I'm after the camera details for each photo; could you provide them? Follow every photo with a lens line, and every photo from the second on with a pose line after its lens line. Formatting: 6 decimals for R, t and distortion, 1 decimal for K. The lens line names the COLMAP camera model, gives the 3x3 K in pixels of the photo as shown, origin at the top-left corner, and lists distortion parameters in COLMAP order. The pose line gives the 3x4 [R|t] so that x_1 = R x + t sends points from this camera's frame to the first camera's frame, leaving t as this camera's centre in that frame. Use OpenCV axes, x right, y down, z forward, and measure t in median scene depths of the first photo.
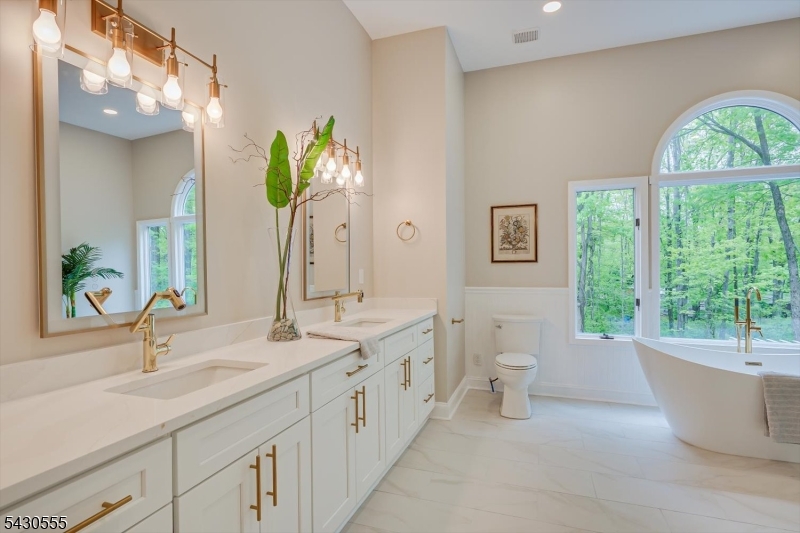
lens RADIAL K [[387.0, 0, 402.2], [0, 387.0, 268.1], [0, 0, 1]] dist [-0.002584, -0.000651]
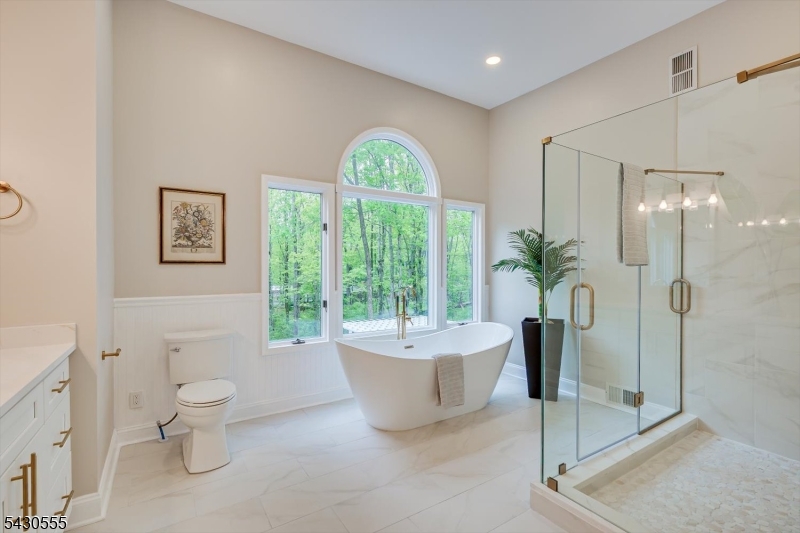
lens RADIAL K [[363.4, 0, 397.2], [0, 363.4, 269.9], [0, 0, 1]] dist [-0.001713, -0.000476]
pose [[0.609720, 0.000477, 0.792617, -0.042531], [-0.002308, 0.999997, 0.001174, -0.004202], [-0.792614, -0.002545, 0.609719, 0.234642]]
